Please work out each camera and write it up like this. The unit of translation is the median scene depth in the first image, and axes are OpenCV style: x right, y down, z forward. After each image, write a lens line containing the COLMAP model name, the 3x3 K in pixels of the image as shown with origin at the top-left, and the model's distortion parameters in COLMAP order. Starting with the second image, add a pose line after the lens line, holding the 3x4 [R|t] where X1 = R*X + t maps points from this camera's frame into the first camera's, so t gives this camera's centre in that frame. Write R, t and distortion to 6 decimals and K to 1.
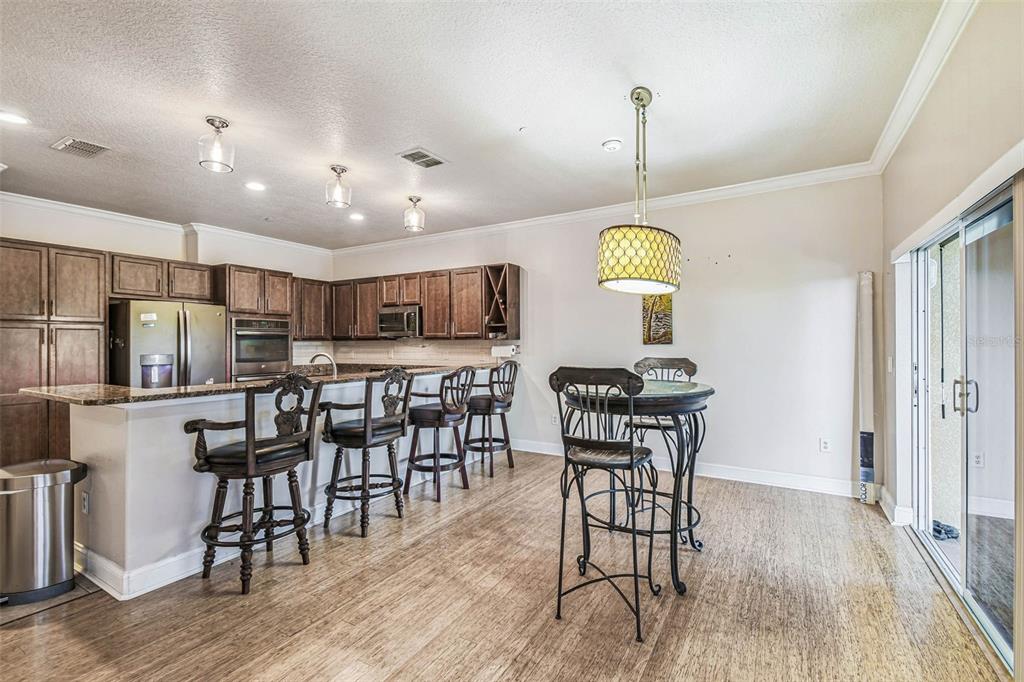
lens RADIAL K [[456.7, 0, 515.1], [0, 456.7, 343.2], [0, 0, 1]] dist [0.022398, -0.015143]
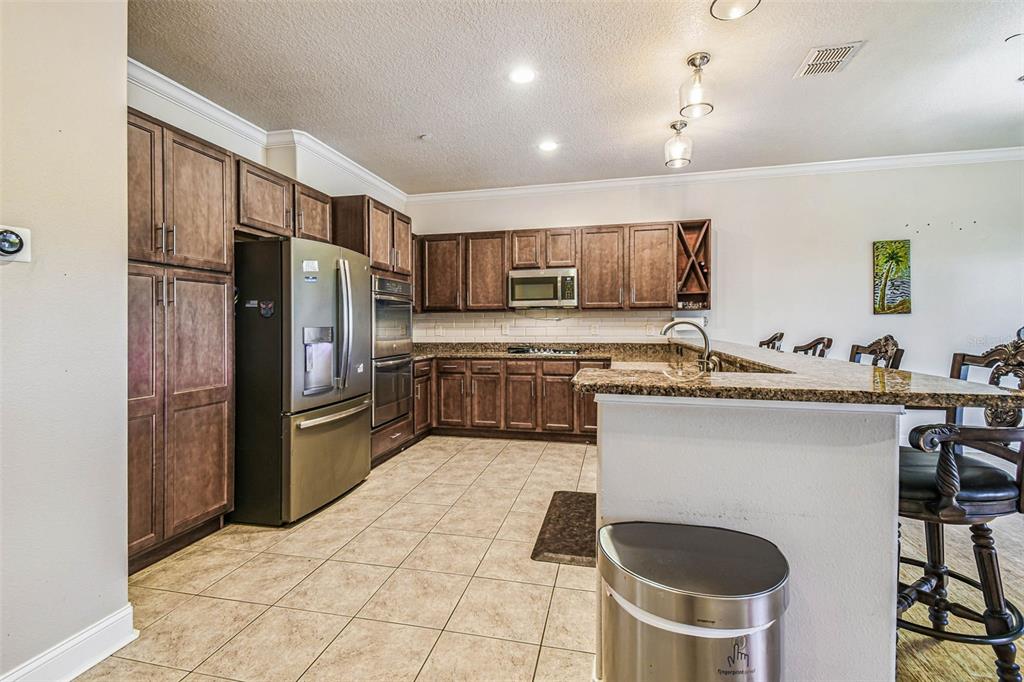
lens RADIAL K [[456.7, 0, 509.4], [0, 456.7, 331.7], [0, 0, 1]] dist [0.022398, -0.015143]
pose [[0.957801, -0.006942, 0.287348, -0.626006], [0.002424, 0.999868, 0.016076, 0.018956], [-0.287422, -0.014701, 0.957691, 0.289789]]
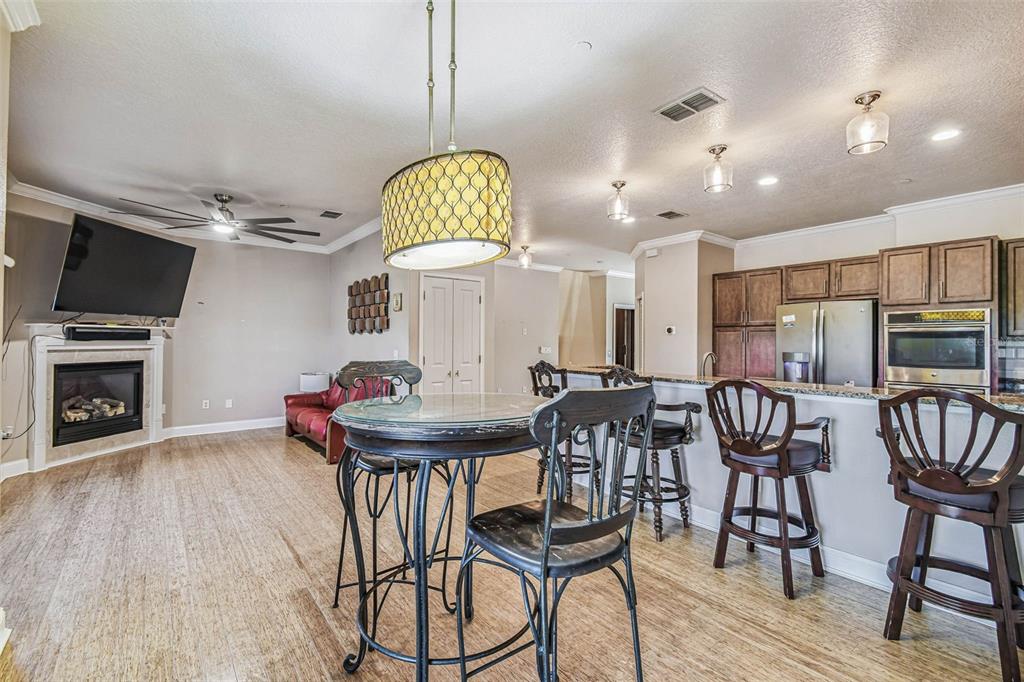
lens RADIAL K [[456.7, 0, 509.3], [0, 456.7, 340.6], [0, 0, 1]] dist [0.022398, -0.015143]
pose [[-0.378056, 0.002143, -0.925780, 0.437509], [-0.004348, 0.999982, 0.004091, -0.004342], [0.925772, 0.005572, -0.378040, 0.691016]]
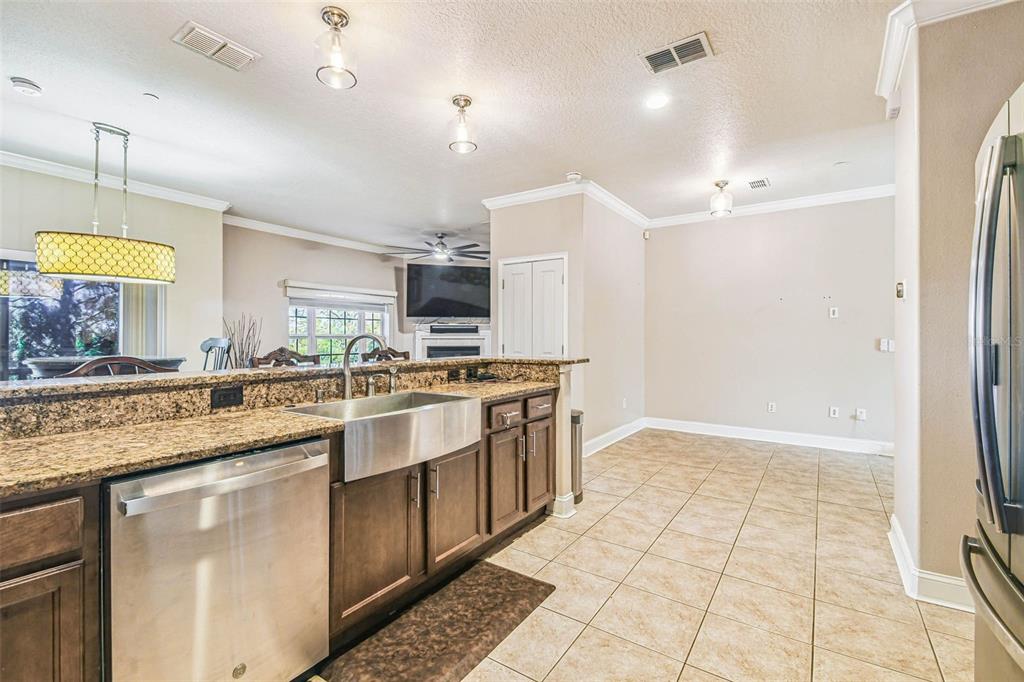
lens RADIAL K [[456.7, 0, 509.0], [0, 456.7, 332.5], [0, 0, 1]] dist [0.022398, -0.015143]
pose [[-0.997097, 0.000963, 0.076139, -0.468914], [0.000102, 0.999936, -0.011303, 0.018959], [-0.076145, -0.011263, -0.997033, 1.128121]]
